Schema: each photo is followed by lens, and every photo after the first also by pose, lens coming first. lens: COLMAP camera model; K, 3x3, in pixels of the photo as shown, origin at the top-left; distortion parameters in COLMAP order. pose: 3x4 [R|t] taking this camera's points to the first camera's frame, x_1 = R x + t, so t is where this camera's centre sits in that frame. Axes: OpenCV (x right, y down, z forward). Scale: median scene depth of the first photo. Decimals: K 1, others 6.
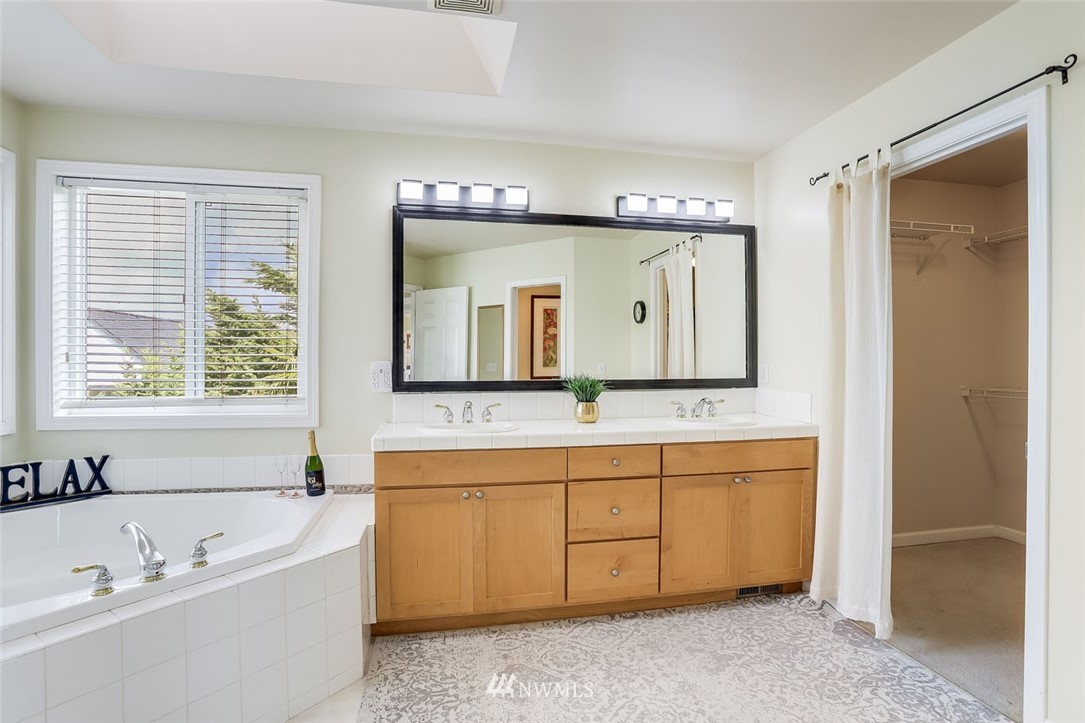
lens RADIAL K [[532.4, 0, 541.9], [0, 532.4, 365.0], [0, 0, 1]] dist [-0.059054, 0.019737]
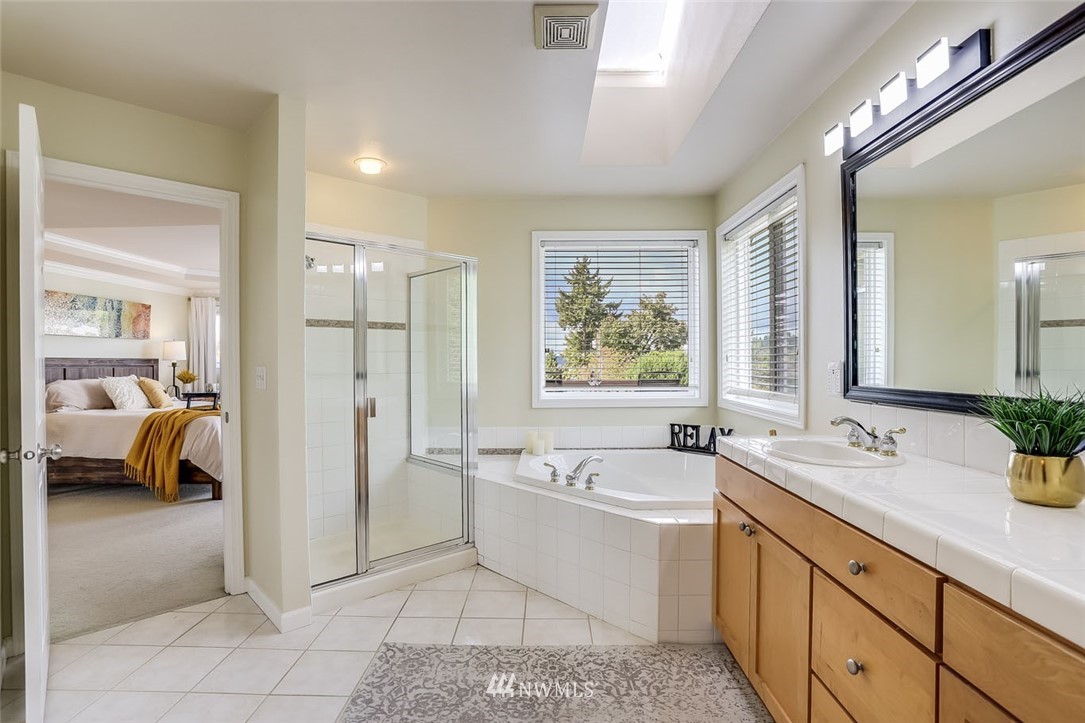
lens RADIAL K [[532.4, 0, 537.8], [0, 532.4, 365.6], [0, 0, 1]] dist [-0.059054, 0.019737]
pose [[-0.221855, 0.003929, -0.975072, 0.723804], [-0.002155, 0.999987, 0.004520, -0.000478], [0.975077, 0.003104, -0.221844, 0.901297]]
